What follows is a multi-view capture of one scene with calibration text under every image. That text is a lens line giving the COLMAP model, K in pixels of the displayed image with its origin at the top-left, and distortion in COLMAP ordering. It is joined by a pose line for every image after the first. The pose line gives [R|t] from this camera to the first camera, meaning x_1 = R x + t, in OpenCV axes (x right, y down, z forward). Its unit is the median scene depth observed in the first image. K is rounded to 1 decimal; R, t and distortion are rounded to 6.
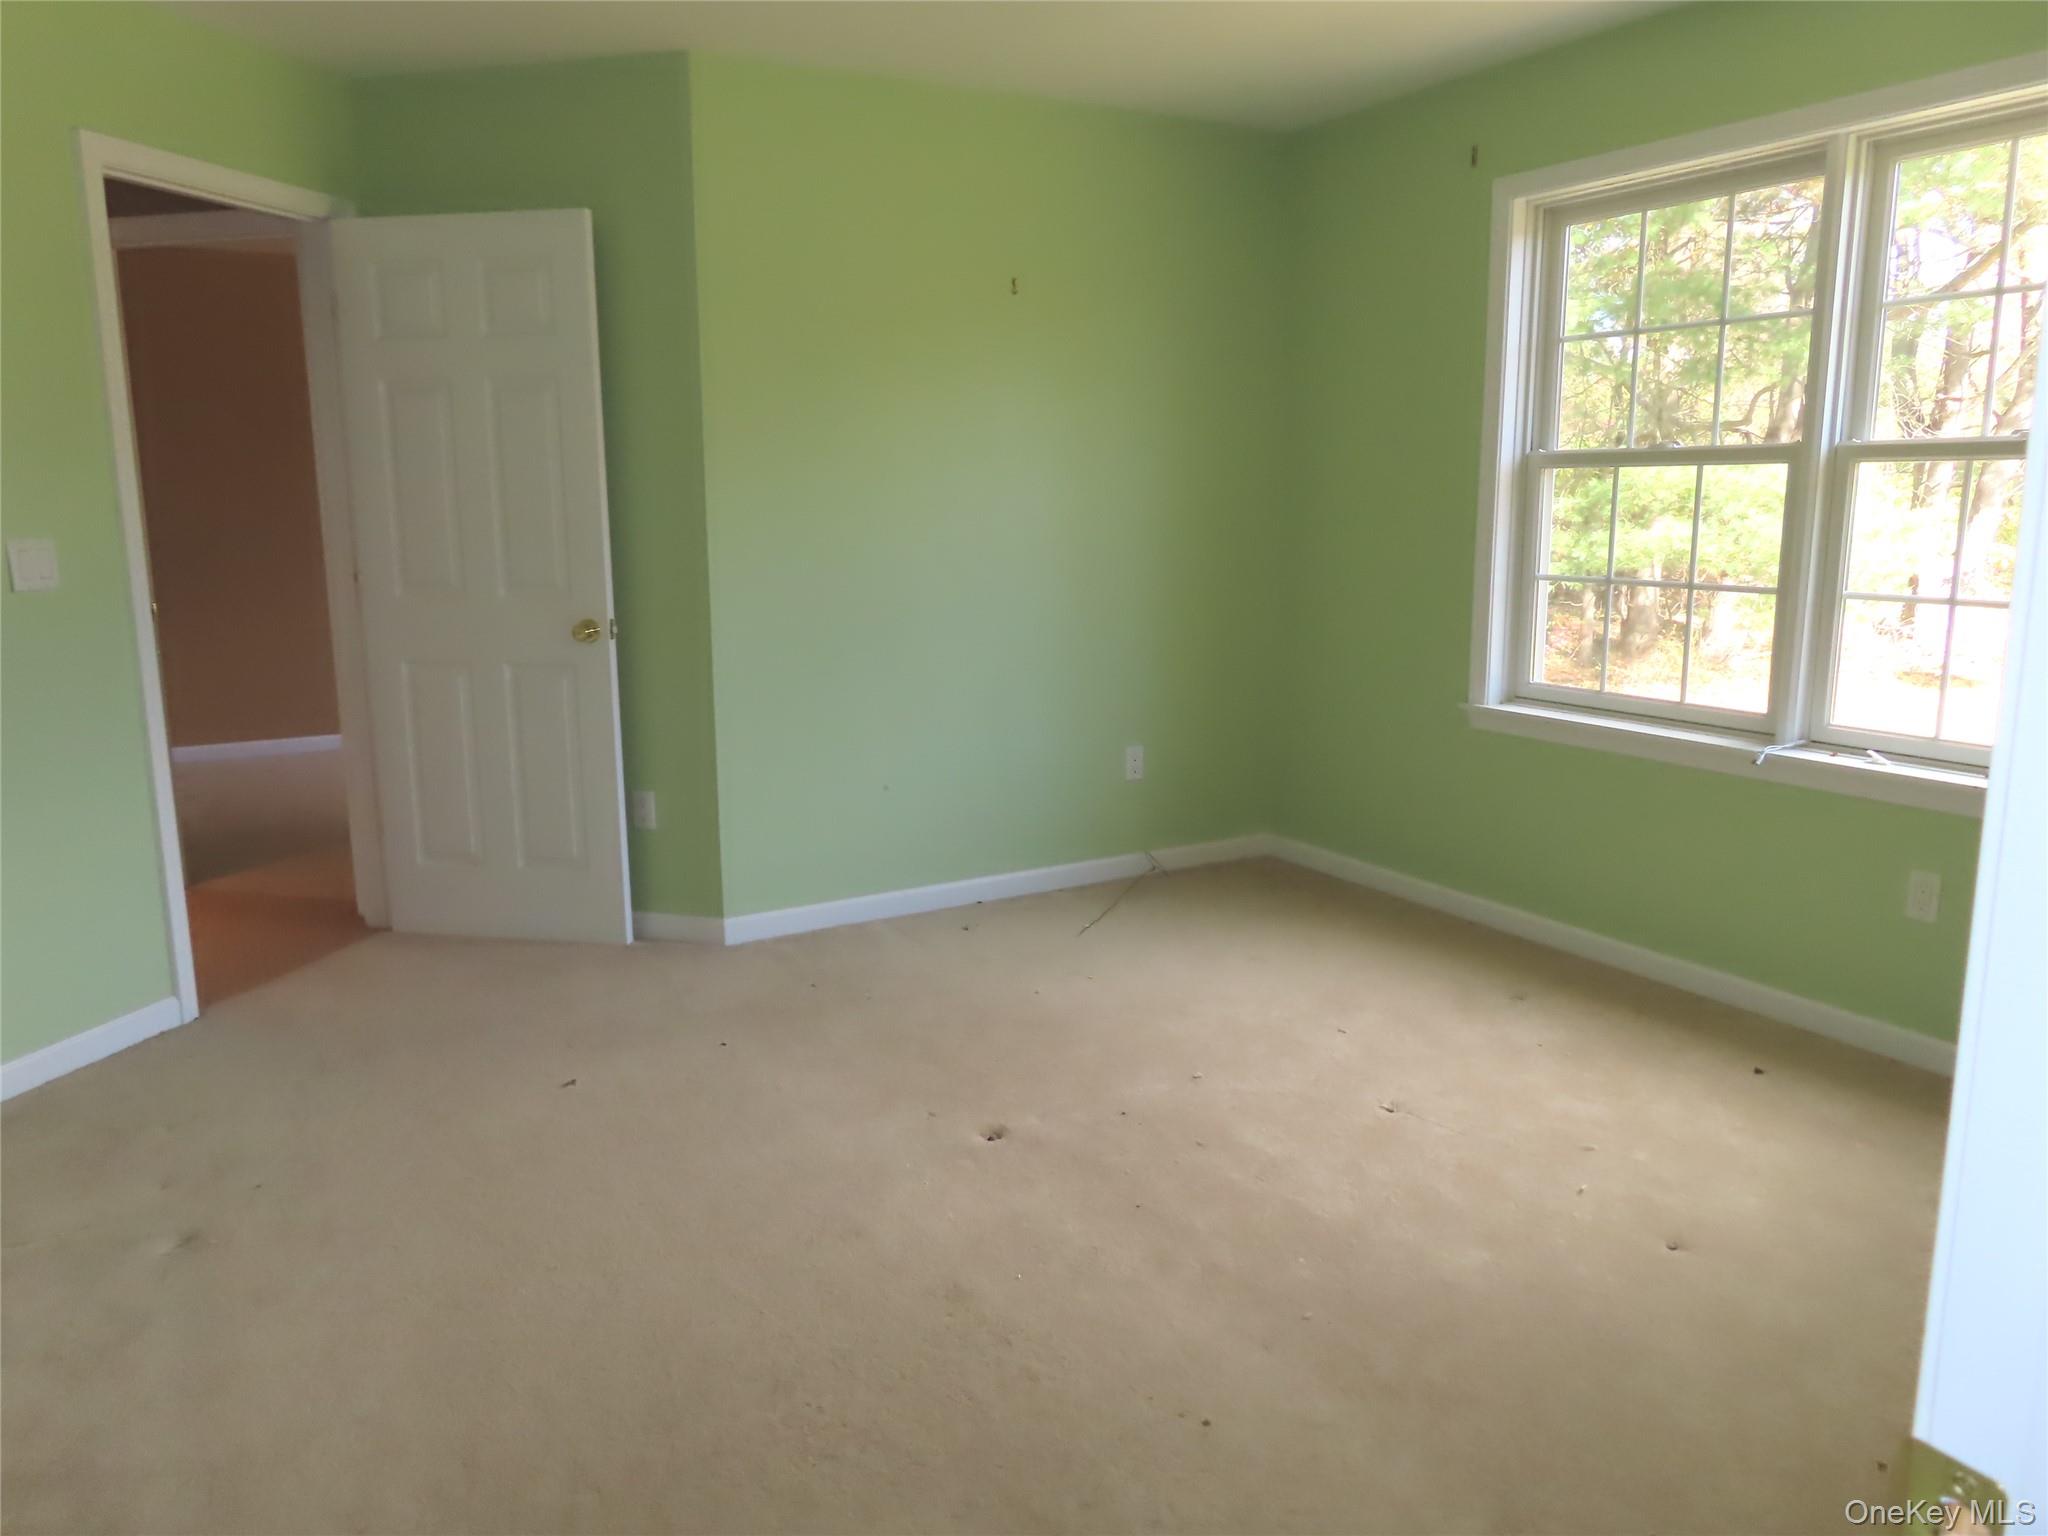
lens RADIAL K [[1453.6, 0, 1021.5], [0, 1453.6, 756.3], [0, 0, 1]] dist [0.020189, -0.048469]
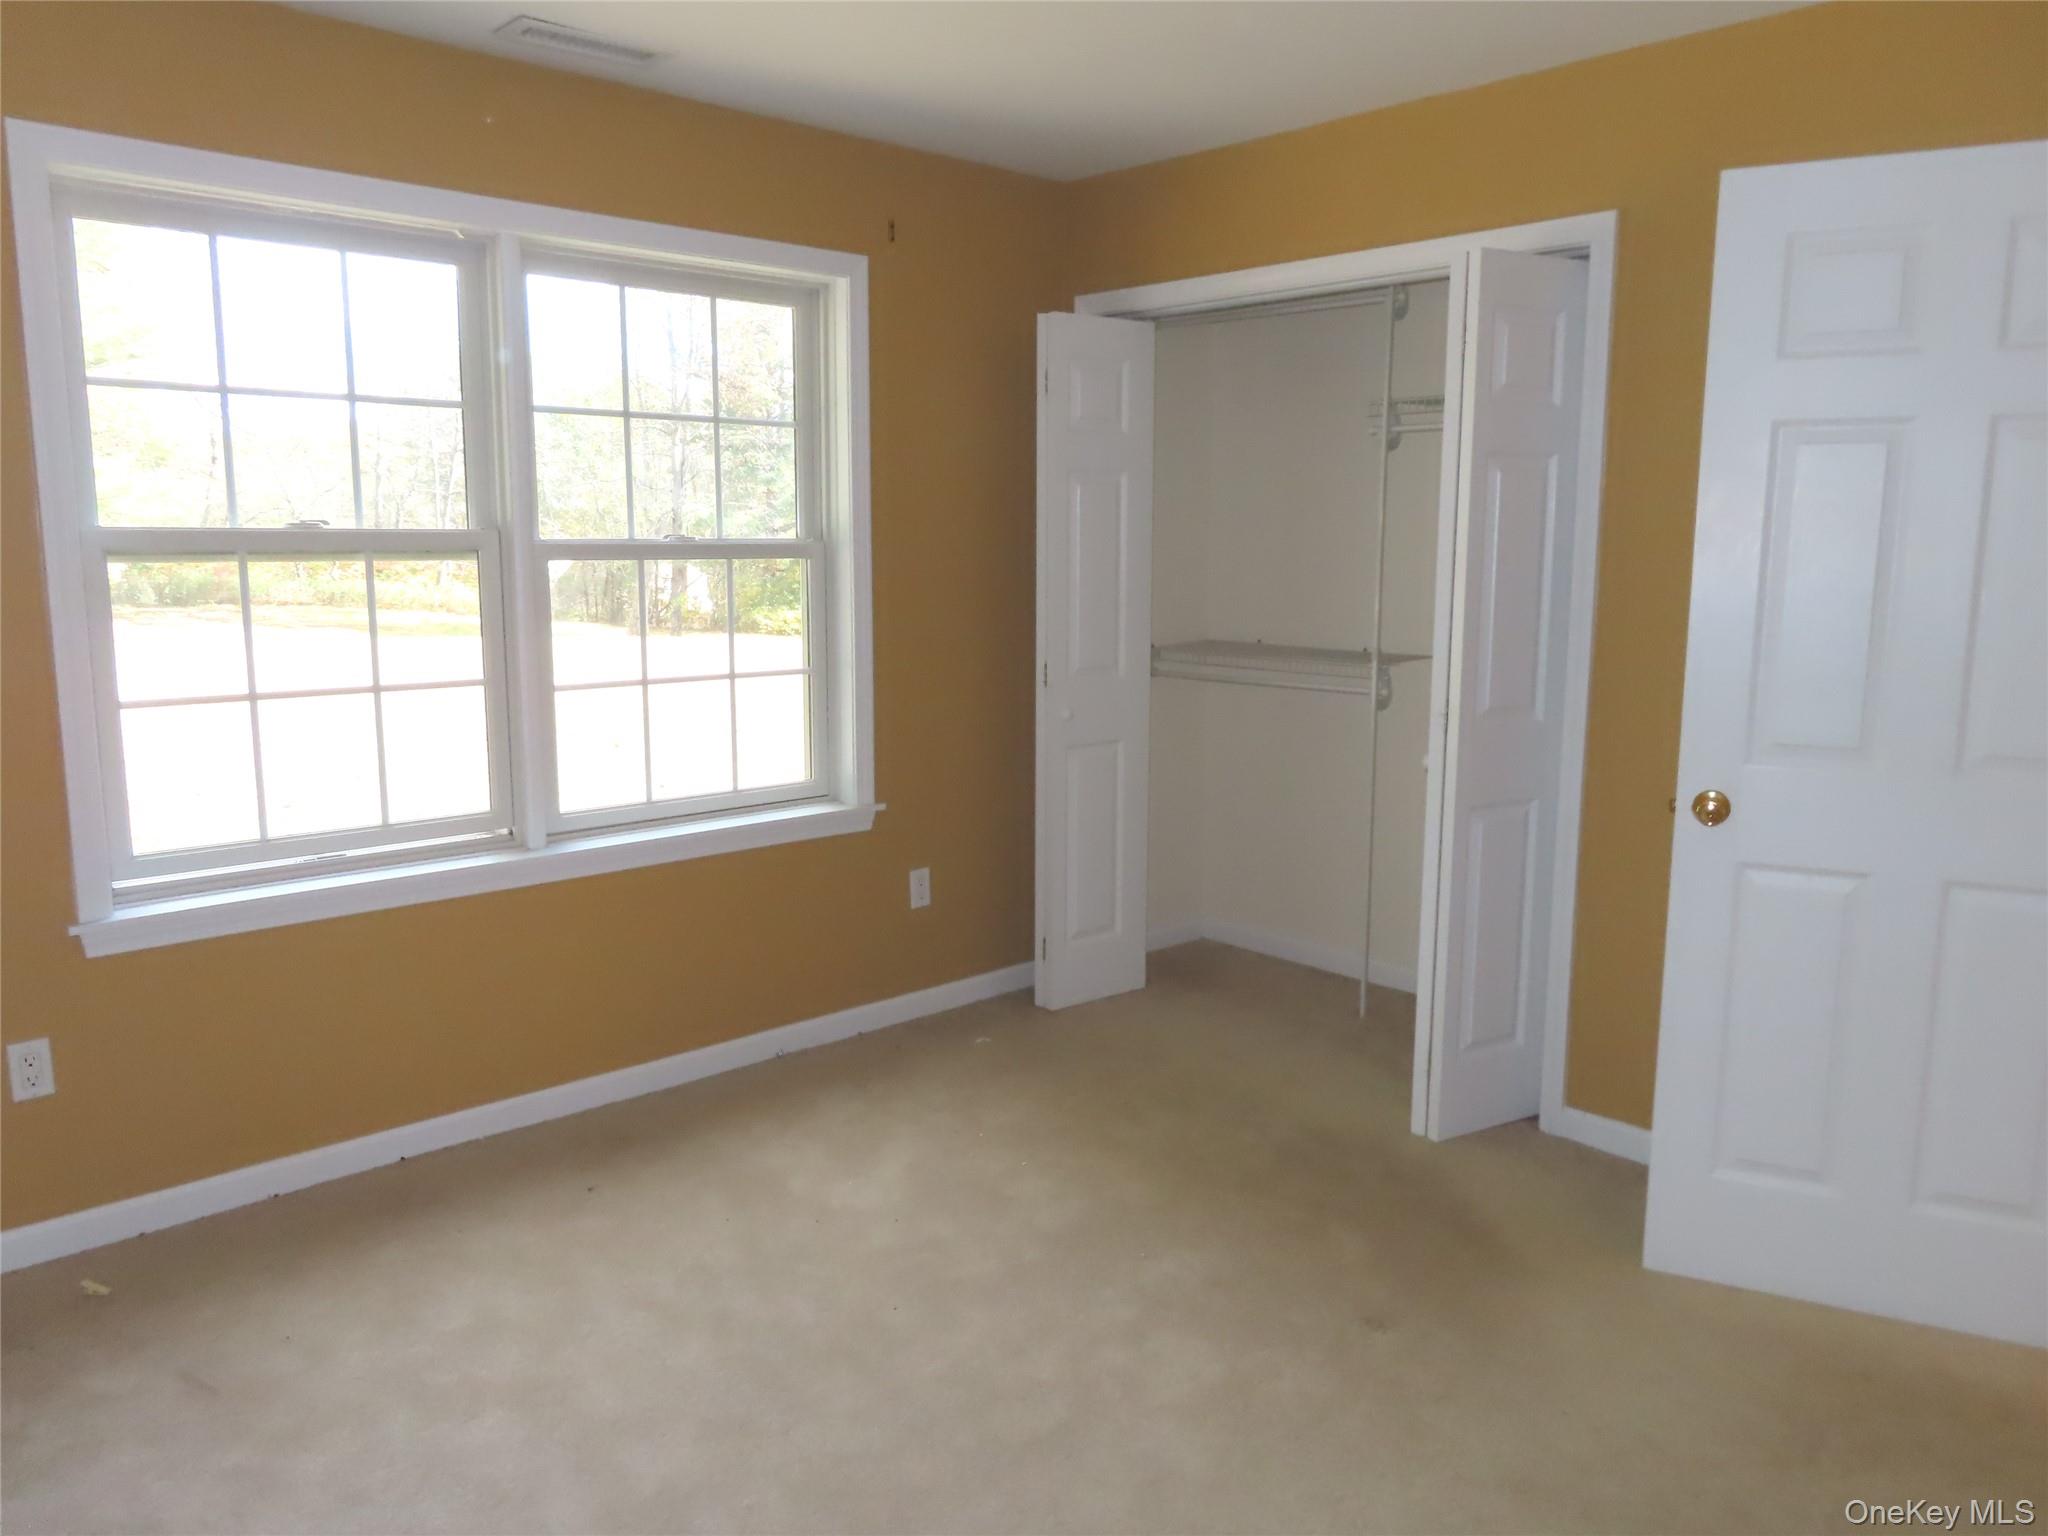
lens RADIAL K [[1453.6, 0, 1021.5], [0, 1453.6, 756.3], [0, 0, 1]] dist [0.020189, -0.048469]
pose [[-0.258637, -0.102353, 0.960537, -0.500647], [0.191524, 0.969196, 0.154847, -0.157666], [-0.946797, 0.224015, -0.231067, 0.920636]]
